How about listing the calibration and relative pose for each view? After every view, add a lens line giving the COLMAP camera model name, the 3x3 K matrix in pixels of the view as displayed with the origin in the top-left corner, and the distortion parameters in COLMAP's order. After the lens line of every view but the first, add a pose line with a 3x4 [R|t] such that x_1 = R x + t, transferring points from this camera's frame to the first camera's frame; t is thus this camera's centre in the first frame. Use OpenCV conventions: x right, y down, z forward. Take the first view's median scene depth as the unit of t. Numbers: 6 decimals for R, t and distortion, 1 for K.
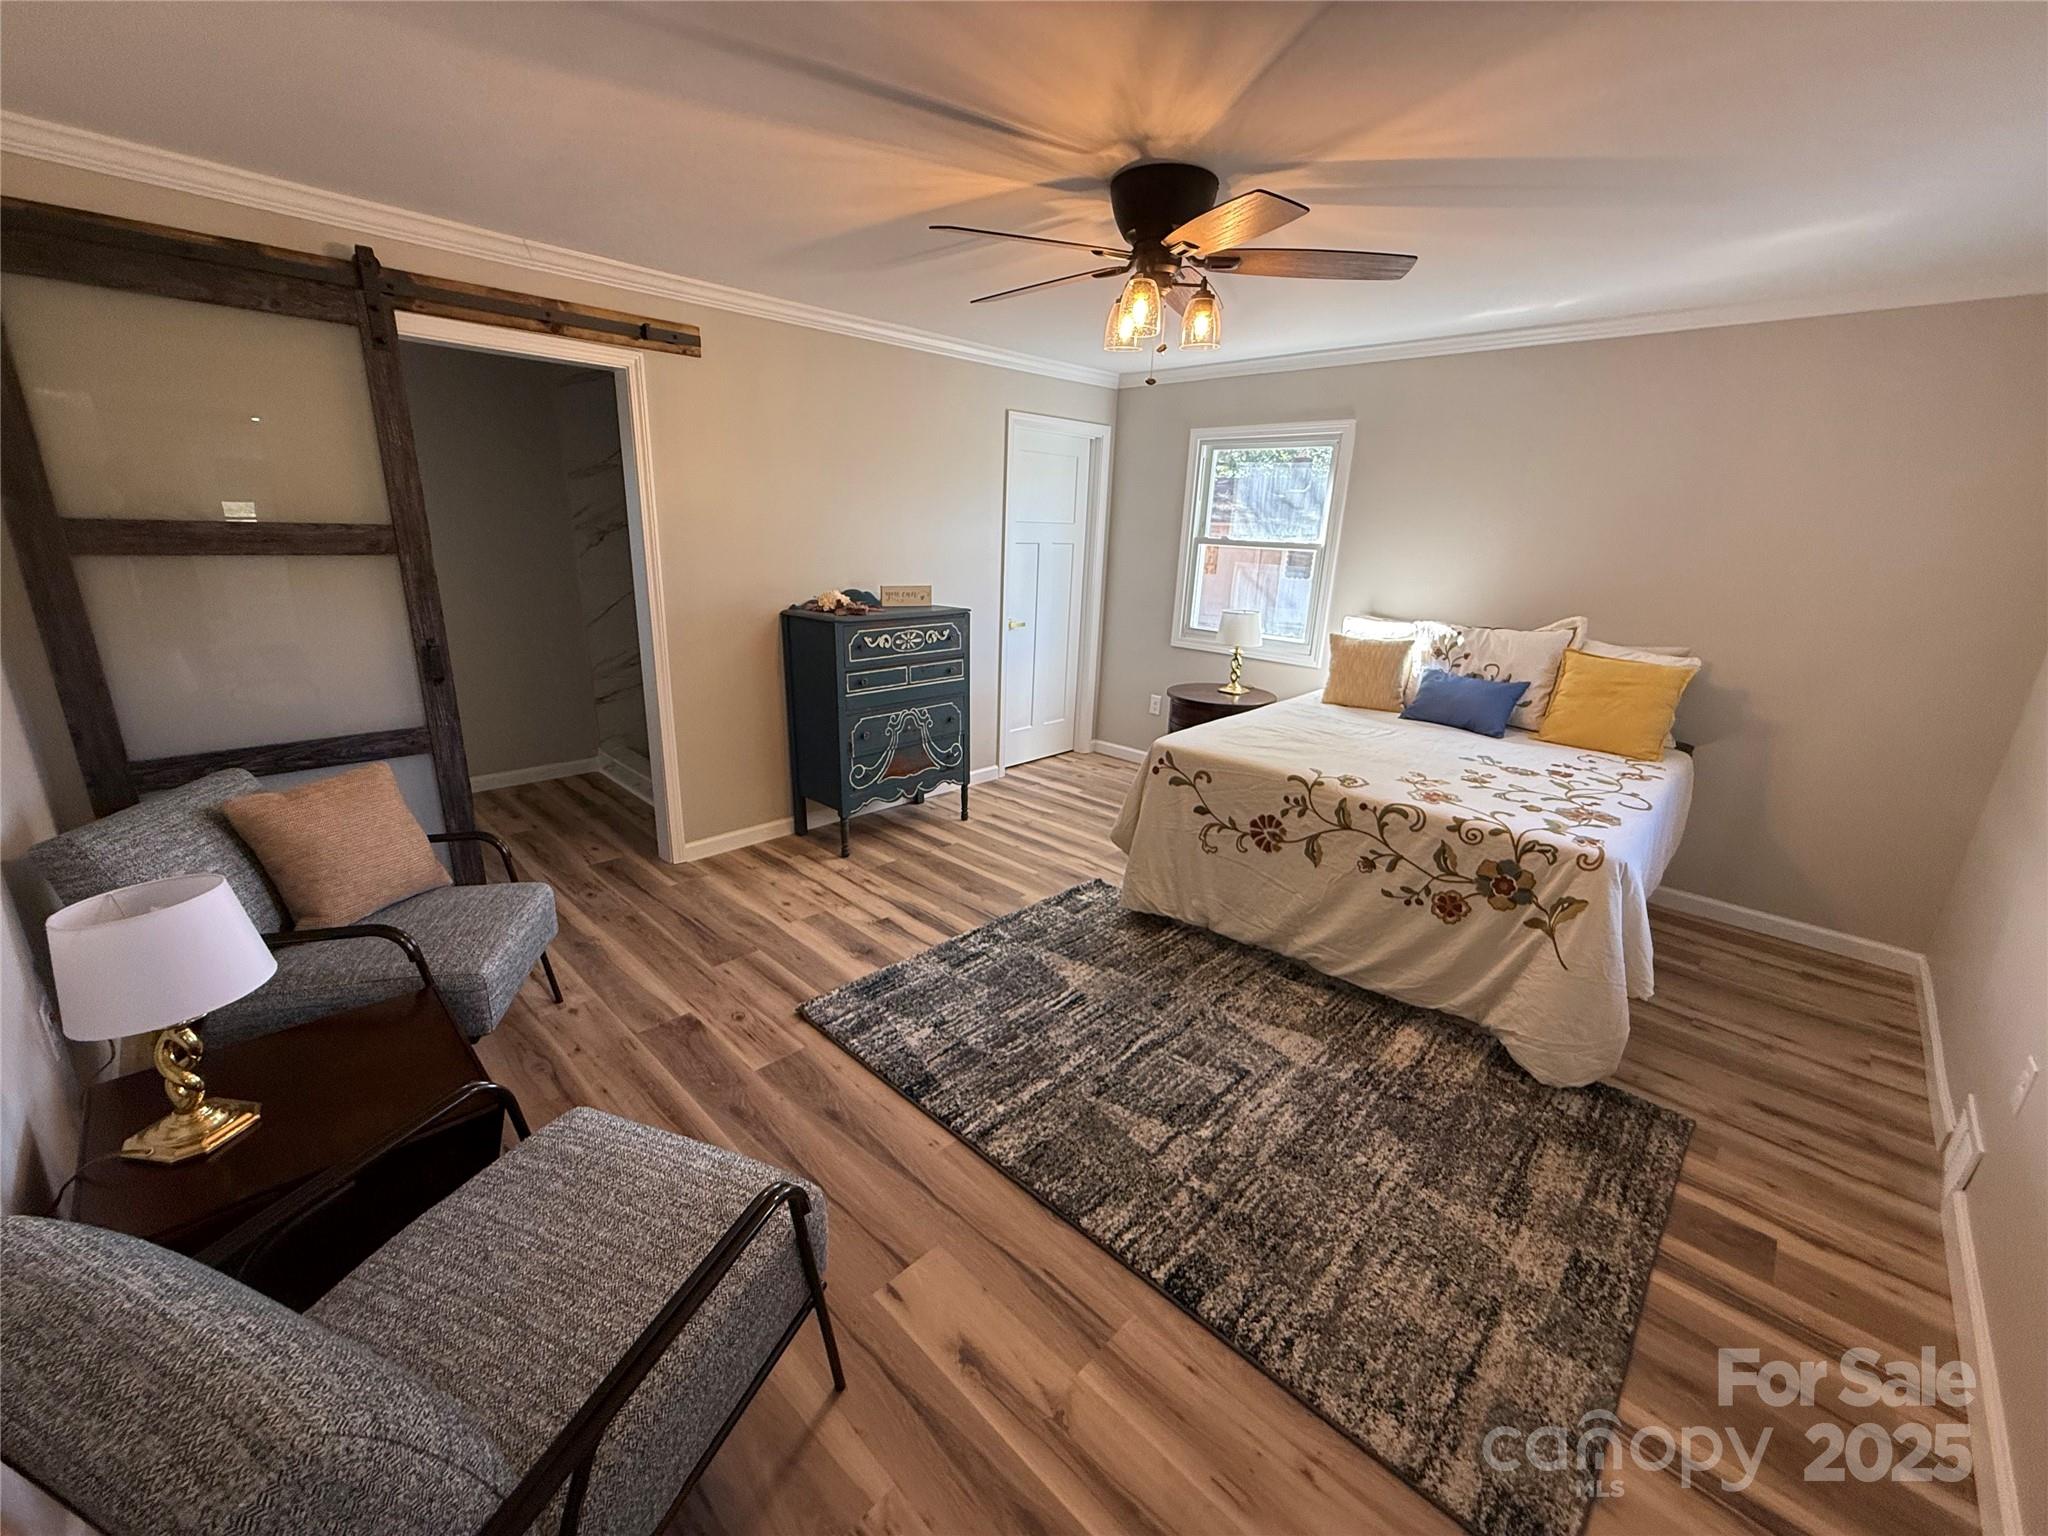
lens RADIAL K [[815.4, 0, 1018.5], [0, 815.4, 766.1], [0, 0, 1]] dist [0.000652, 0.000161]
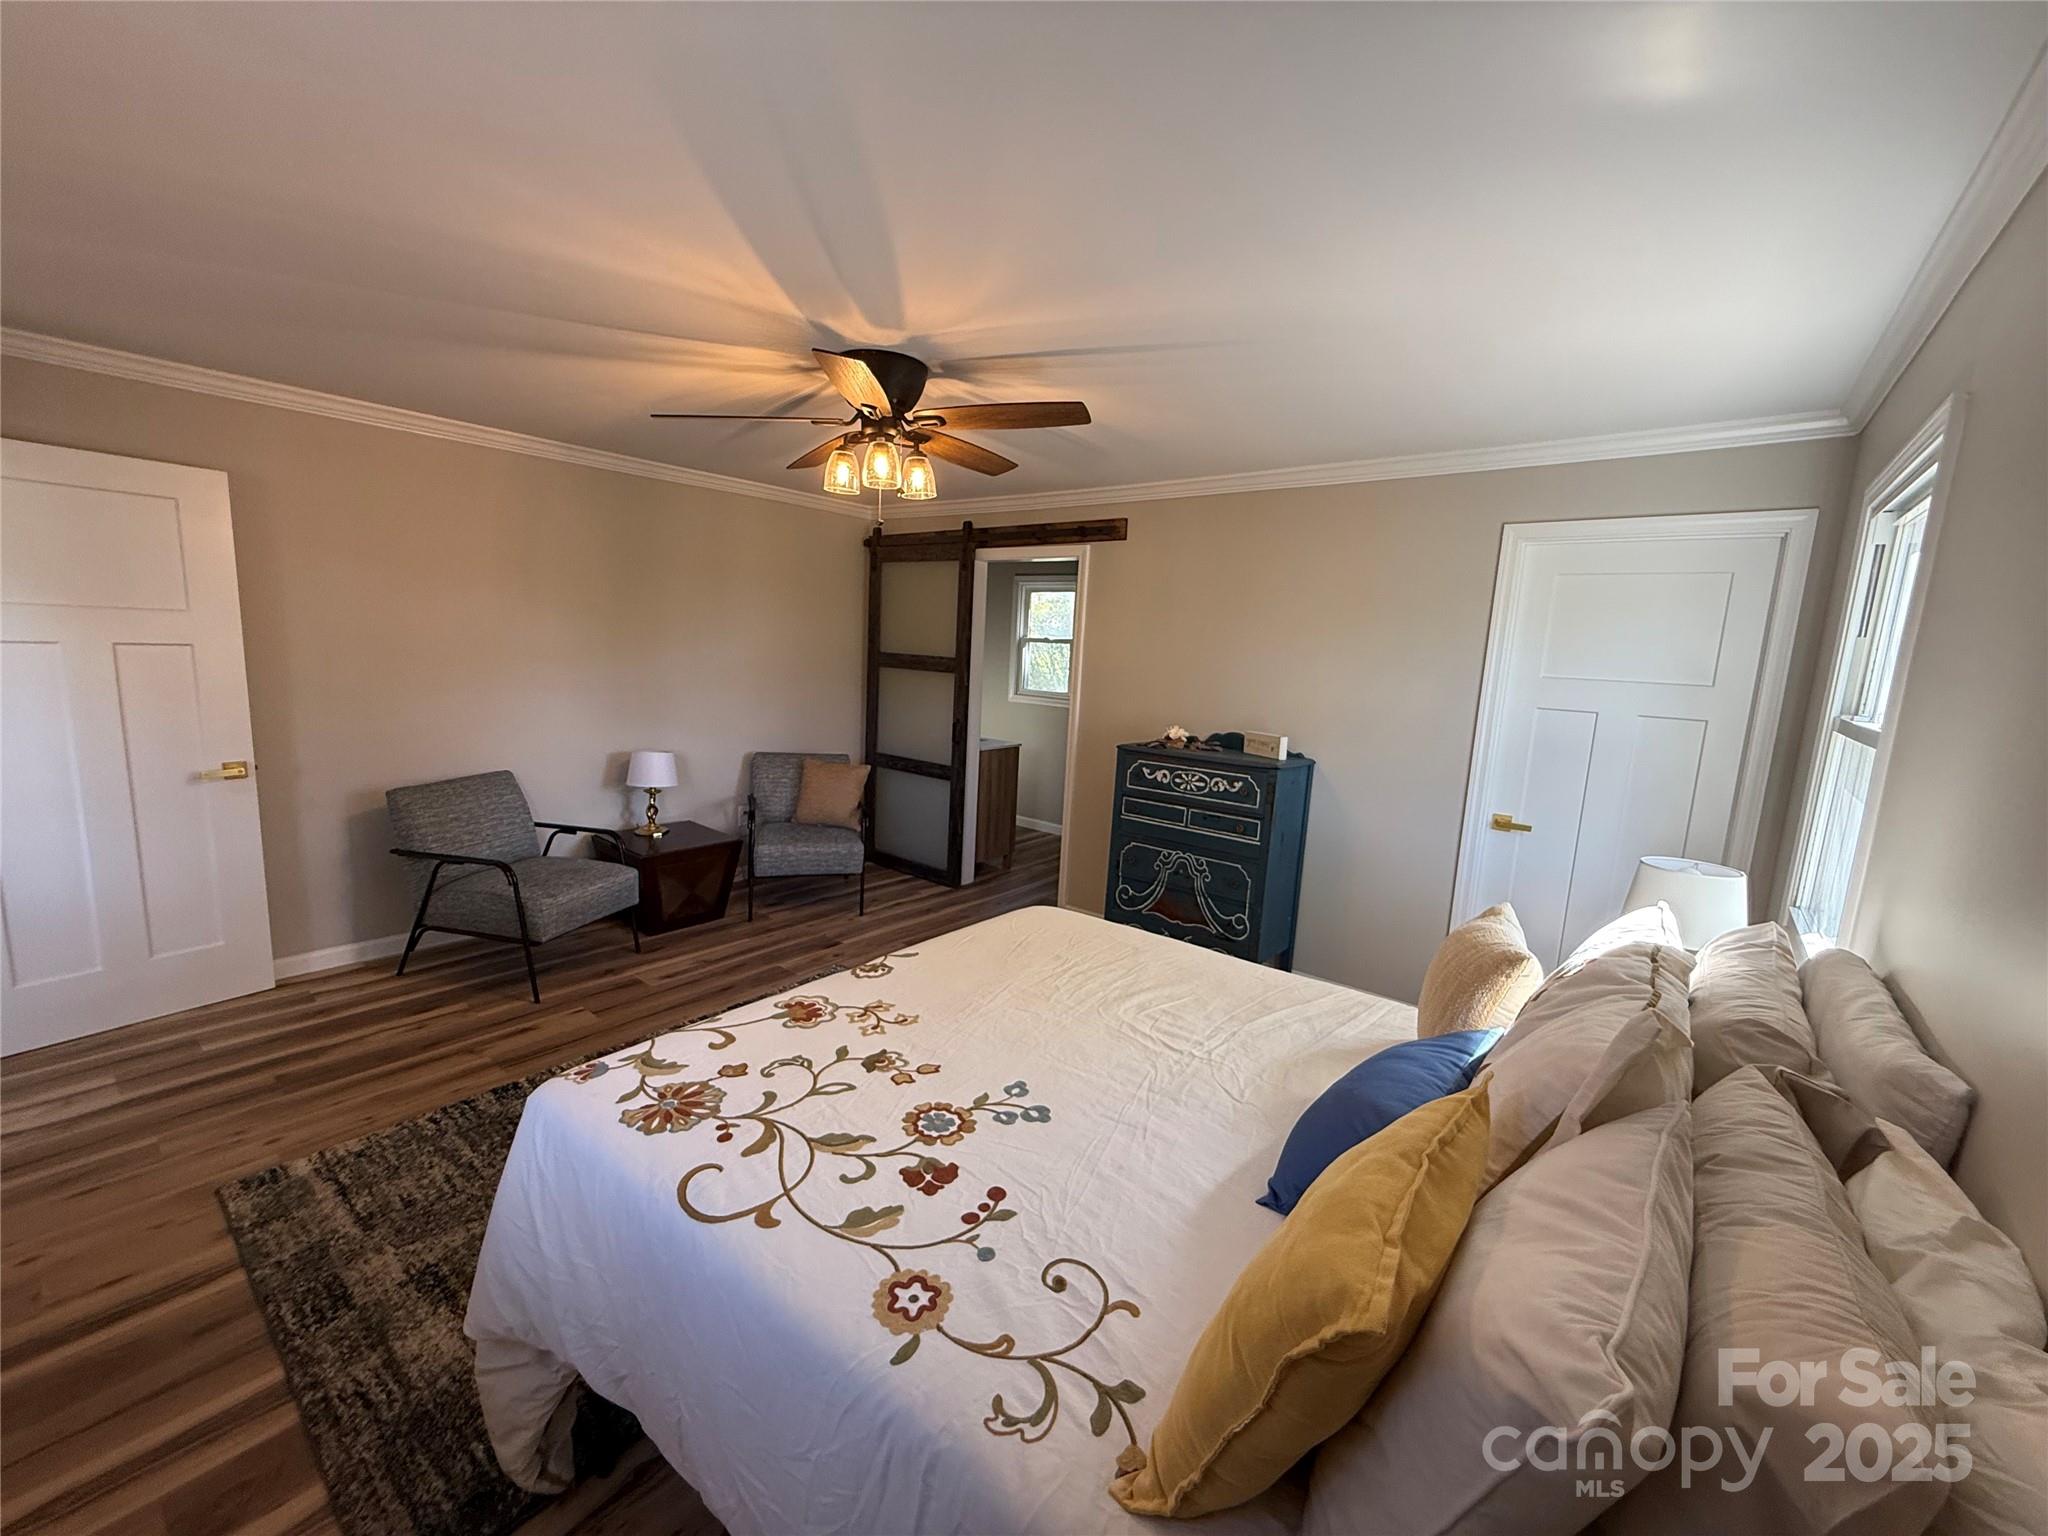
lens RADIAL K [[815.4, 0, 1018.5], [0, 815.4, 766.1], [0, 0, 1]] dist [0.000652, 0.000161]
pose [[0.096595, 0.122040, -0.987814, 1.212970], [-0.329346, 0.940467, 0.083985, -0.283142], [0.939255, 0.317220, 0.131037, 1.031635]]
